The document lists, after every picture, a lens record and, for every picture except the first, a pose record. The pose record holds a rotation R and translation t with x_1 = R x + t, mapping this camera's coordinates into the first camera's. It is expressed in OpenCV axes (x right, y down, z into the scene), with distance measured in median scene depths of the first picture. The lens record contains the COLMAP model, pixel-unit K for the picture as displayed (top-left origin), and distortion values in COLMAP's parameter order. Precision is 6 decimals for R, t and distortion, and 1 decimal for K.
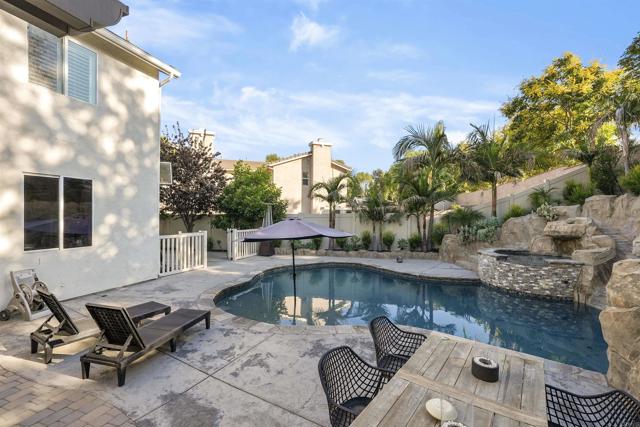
lens RADIAL K [[287.6, 0, 320.0], [0, 287.6, 213.6], [0, 0, 1]] dist [-0.010091, 0.007001]
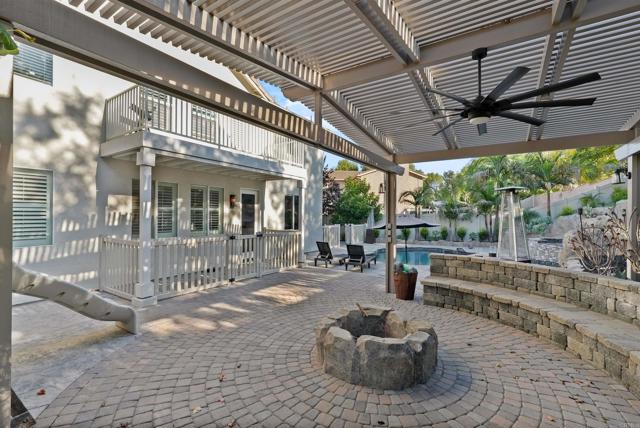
lens RADIAL K [[287.6, 0, 320.8], [0, 287.6, 212.0], [0, 0, 1]] dist [-0.010091, 0.007001]
pose [[0.976108, -0.004100, -0.217245, -0.128108], [0.001636, 0.999932, -0.011523, 0.007322], [0.217278, 0.010892, 0.976049, -0.512545]]
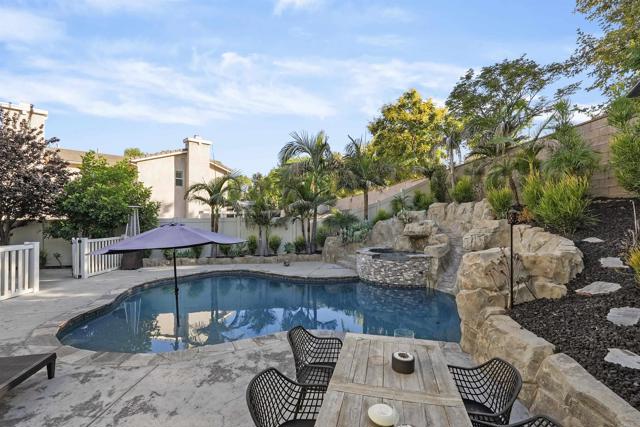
lens RADIAL K [[287.6, 0, 319.6], [0, 287.6, 218.0], [0, 0, 1]] dist [-0.010091, 0.007001]
pose [[0.914780, -0.004284, 0.403930, -0.024820], [0.003944, 0.999991, 0.001673, 0.000292], [-0.403933, 0.000063, 0.914788, 0.026472]]
